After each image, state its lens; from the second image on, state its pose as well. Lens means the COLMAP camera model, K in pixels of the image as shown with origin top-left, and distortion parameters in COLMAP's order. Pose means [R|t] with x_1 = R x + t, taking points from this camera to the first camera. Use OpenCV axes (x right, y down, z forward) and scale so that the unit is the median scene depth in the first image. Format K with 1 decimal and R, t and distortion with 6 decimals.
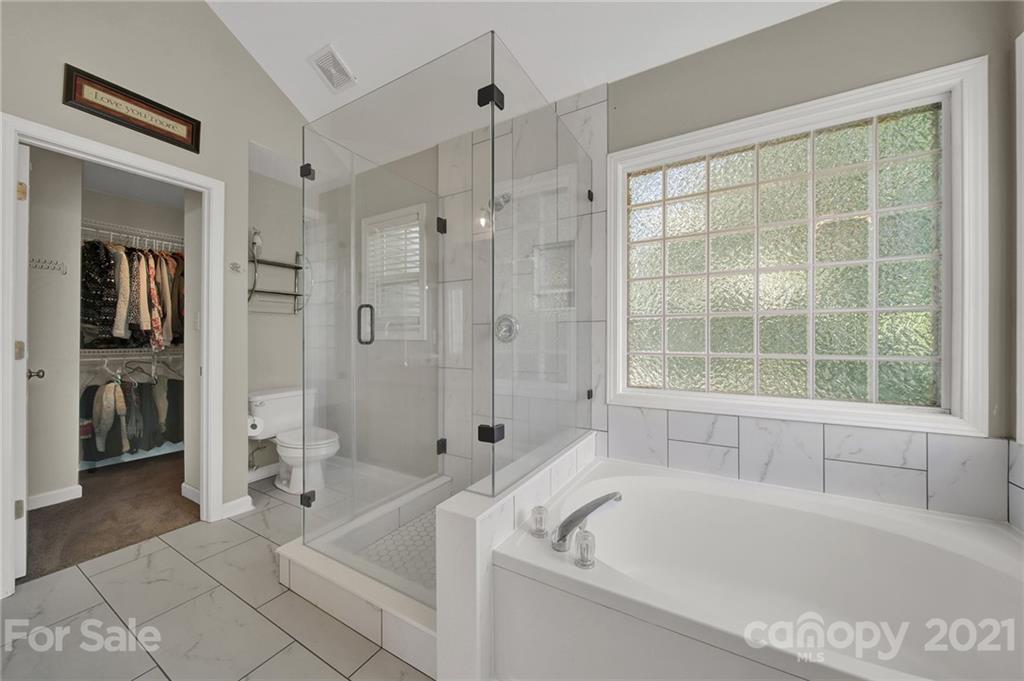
lens RADIAL K [[364.1, 0, 508.4], [0, 364.1, 340.0], [0, 0, 1]] dist [-0.004923, -0.000100]
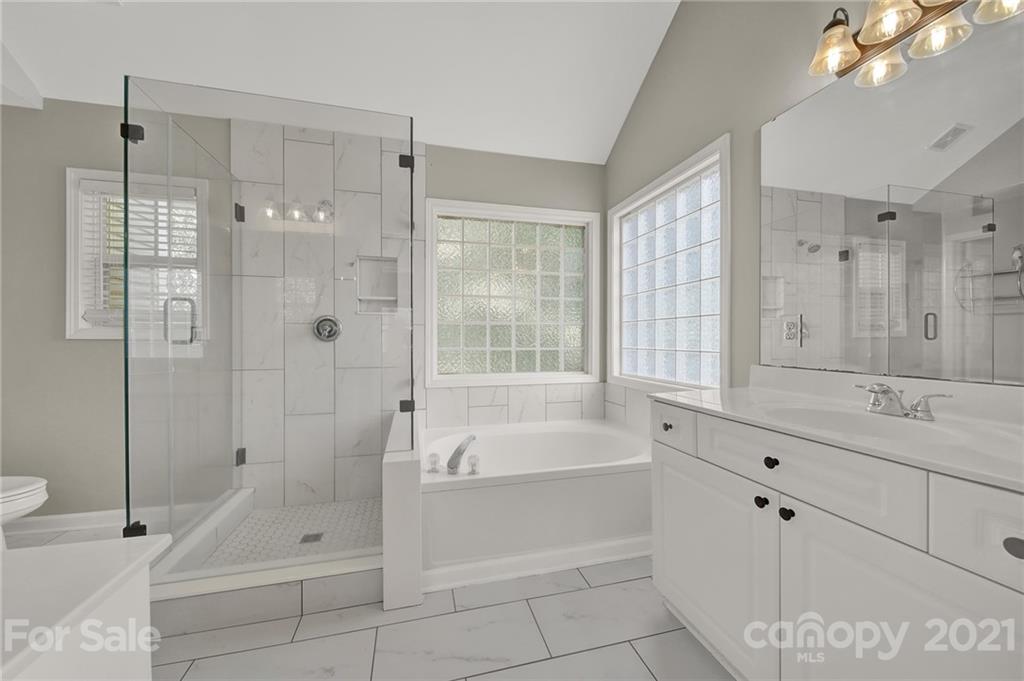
lens RADIAL K [[377.5, 0, 512.0], [0, 377.5, 340.5], [0, 0, 1]] dist [-0.007841, -0.000238]
pose [[0.702898, -0.000386, 0.711291, -0.517758], [0.001402, 0.999999, -0.000842, 0.006923], [-0.711289, 0.001589, 0.702898, -0.191137]]
